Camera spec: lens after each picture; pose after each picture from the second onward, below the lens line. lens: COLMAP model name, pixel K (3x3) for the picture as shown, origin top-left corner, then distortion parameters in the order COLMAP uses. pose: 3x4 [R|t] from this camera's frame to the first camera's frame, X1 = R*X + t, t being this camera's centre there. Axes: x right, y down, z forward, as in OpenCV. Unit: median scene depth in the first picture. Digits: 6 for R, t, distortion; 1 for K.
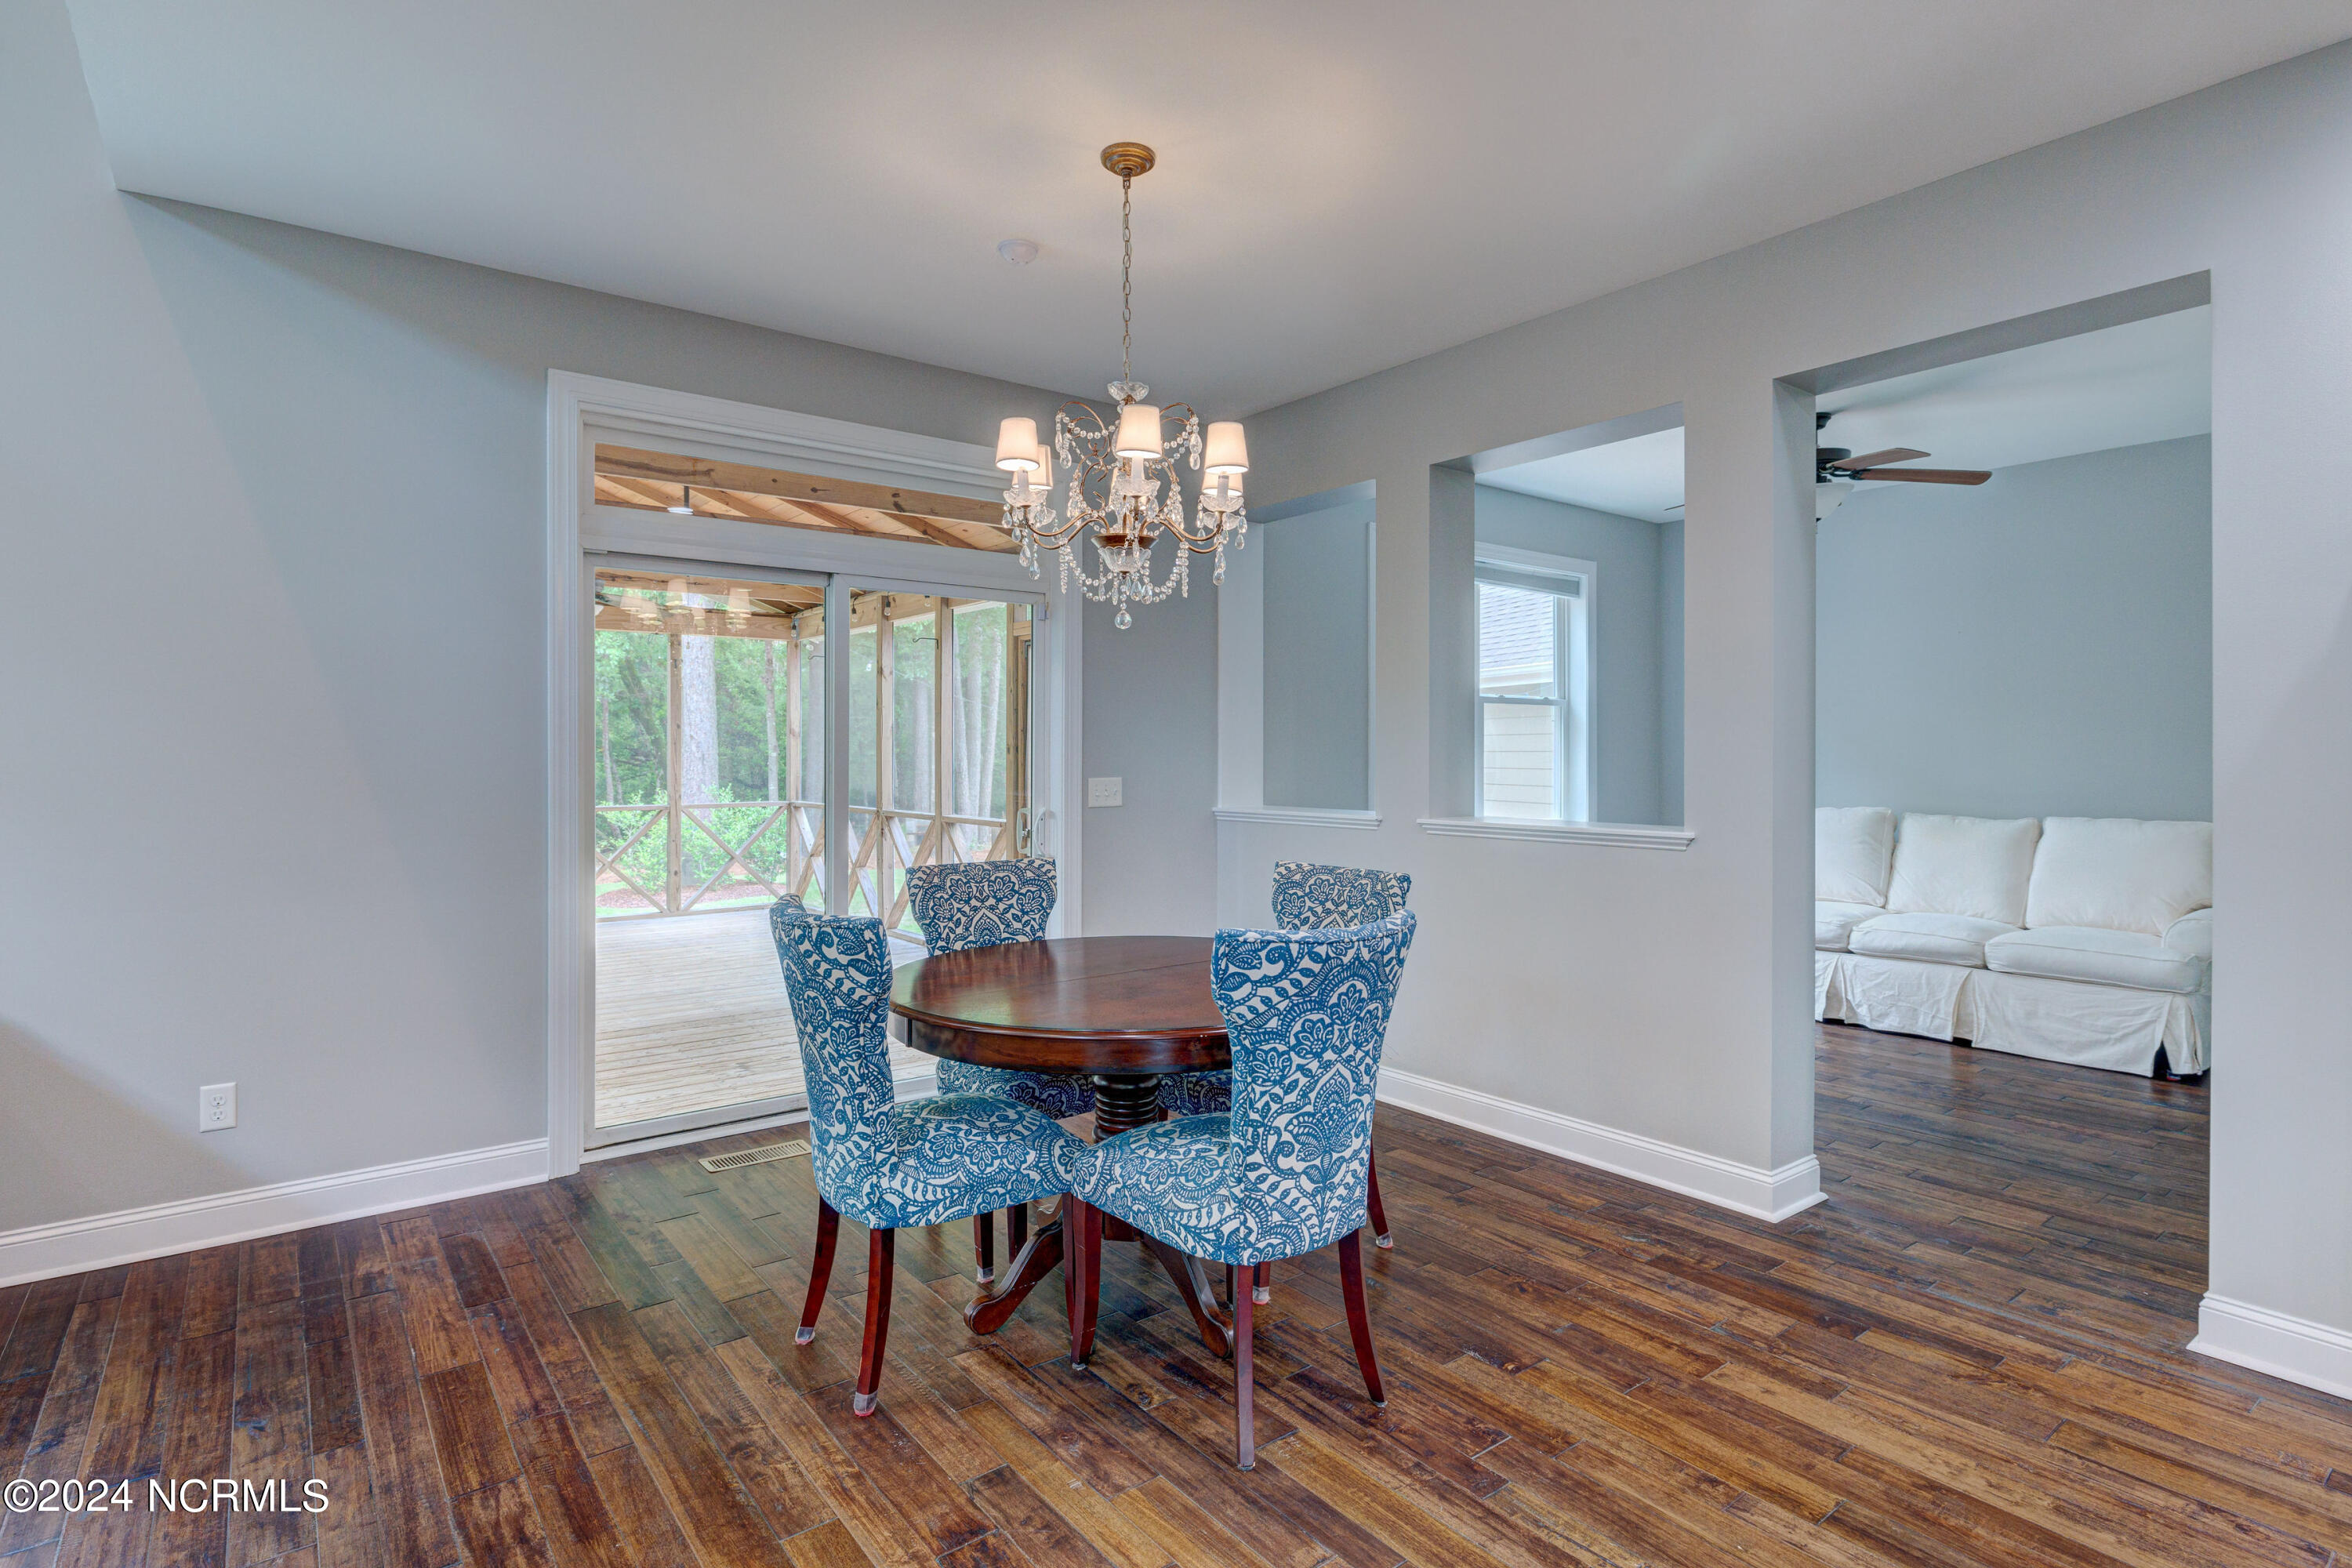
lens RADIAL K [[1164.9, 0, 1155.7], [0, 1164.9, 767.5], [0, 0, 1]] dist [-0.005098, -0.001346]
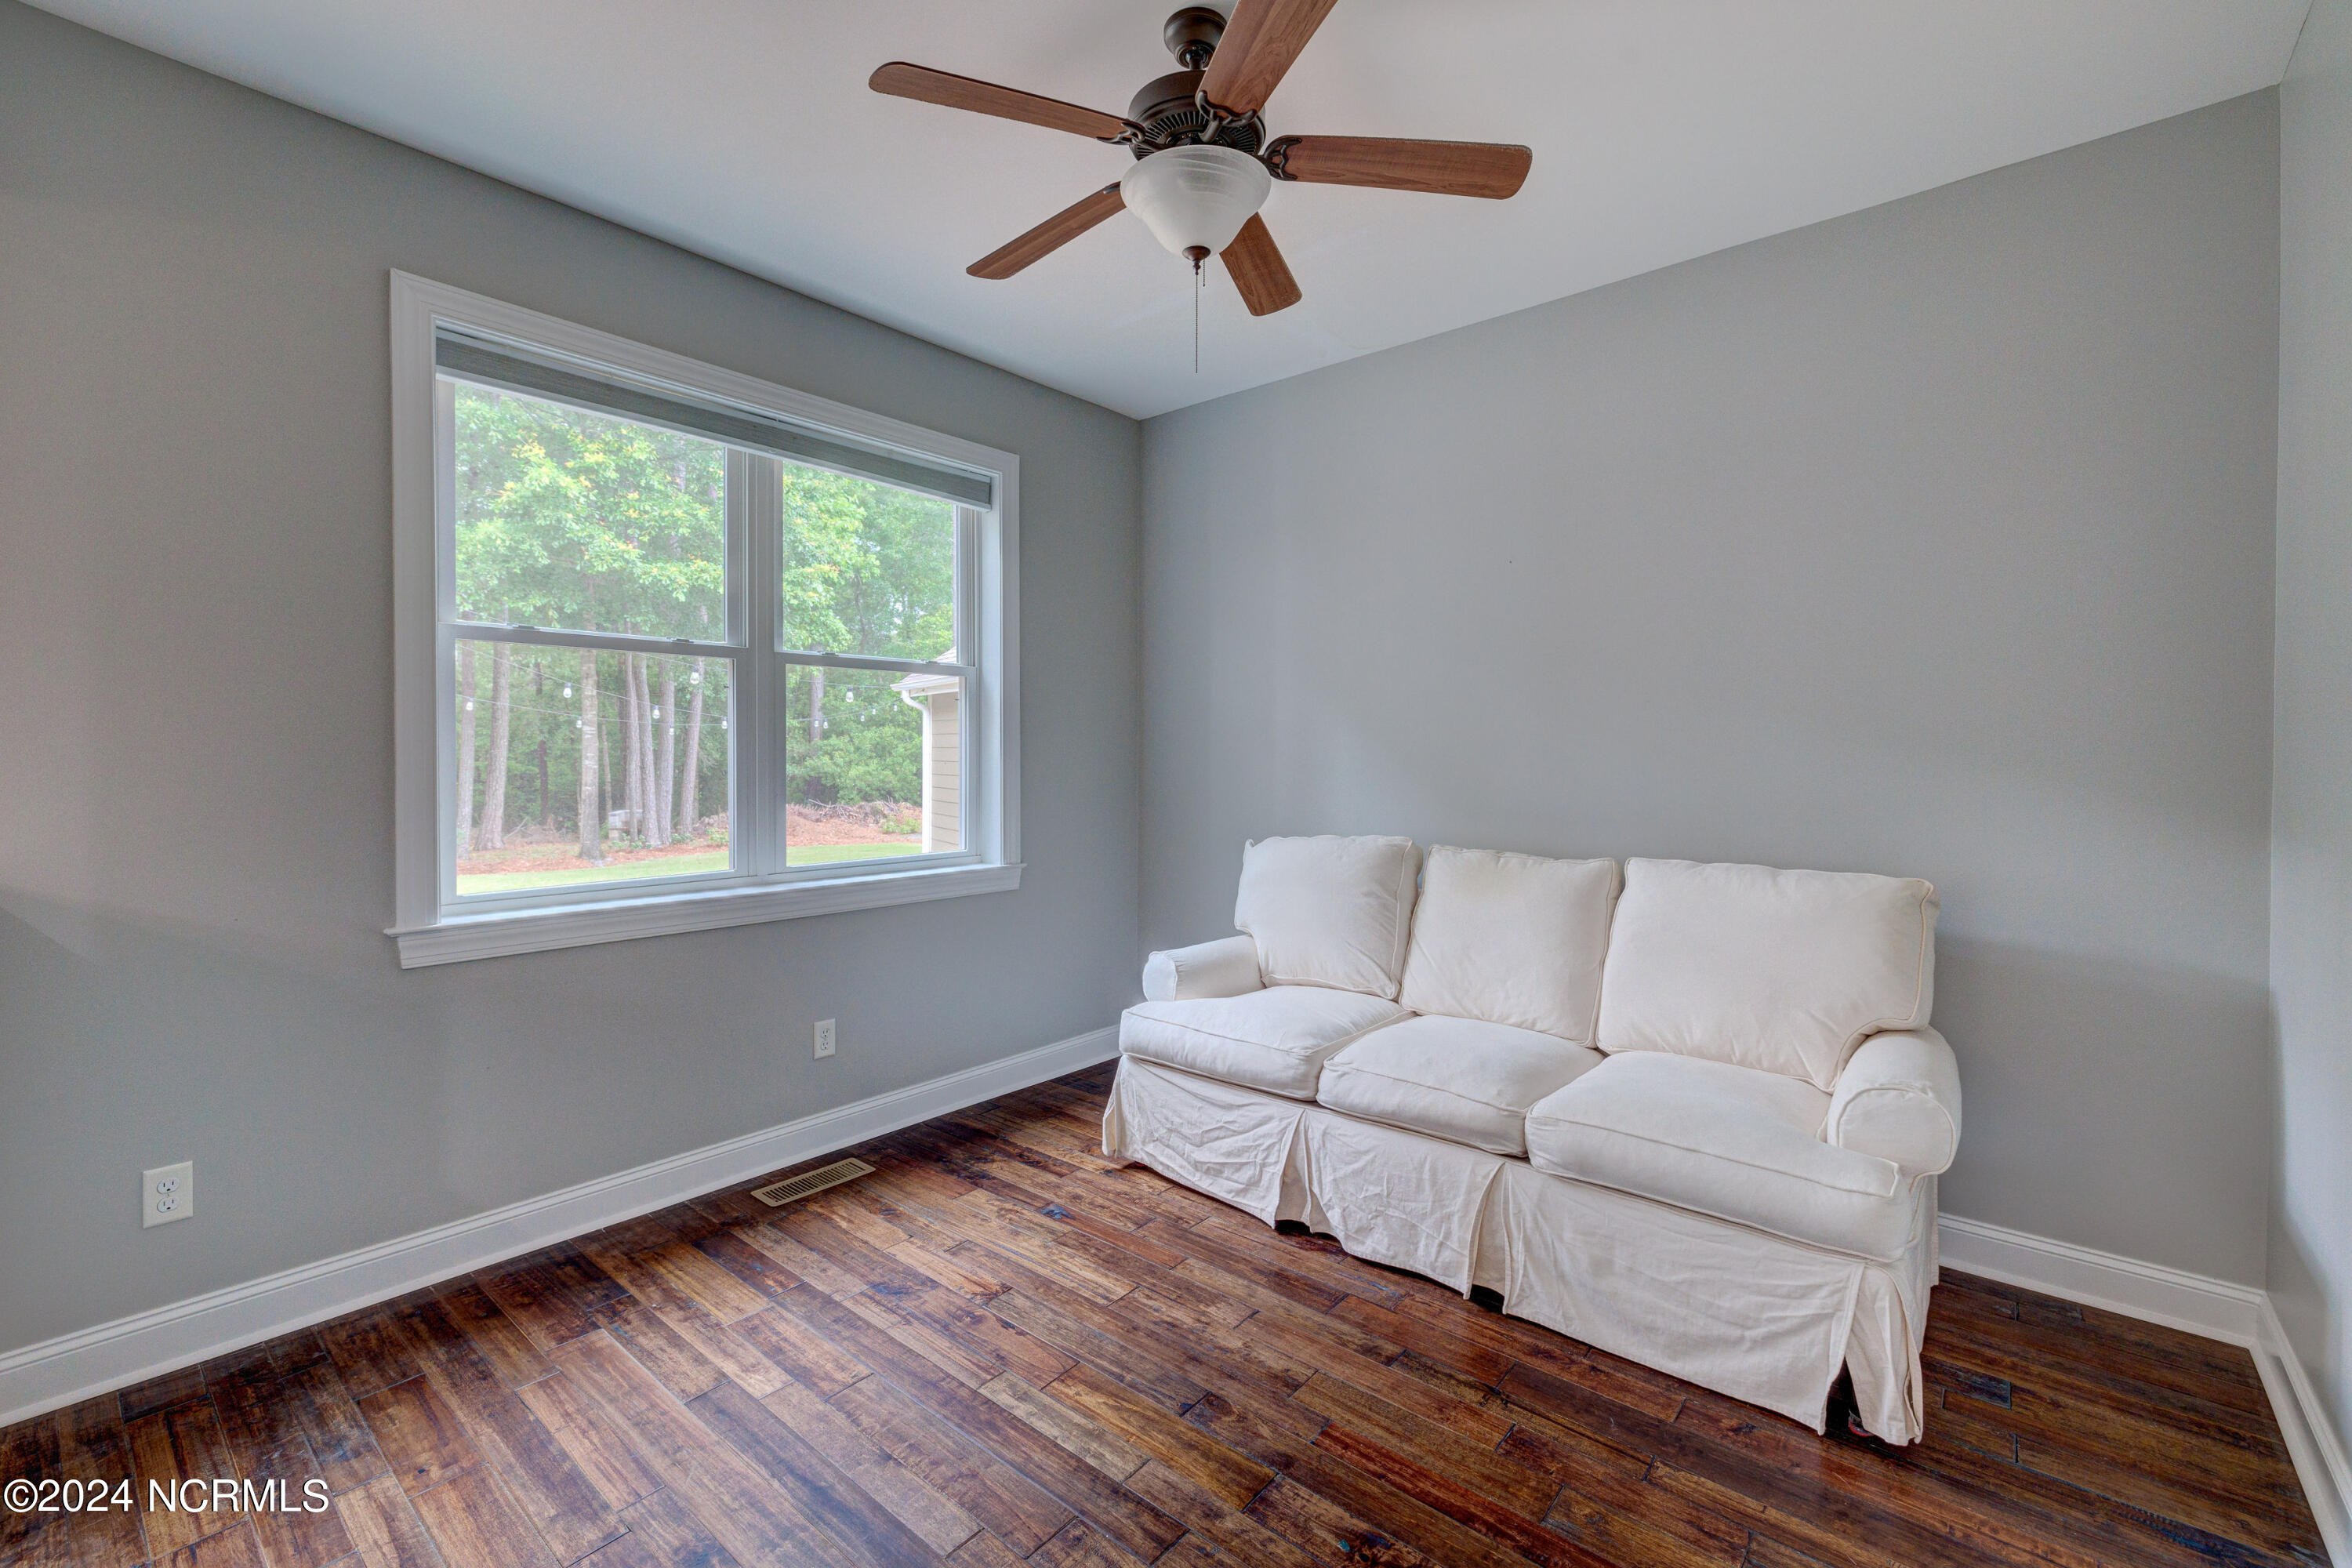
lens RADIAL K [[986.2, 0, 1152.9], [0, 986.2, 770.9], [0, 0, 1]] dist [-0.003111, 0.000338]
pose [[0.978681, -0.000509, 0.205383, 0.446131], [-0.001789, 0.999938, 0.011000, -0.008432], [-0.205376, -0.011133, 0.978620, 0.584927]]
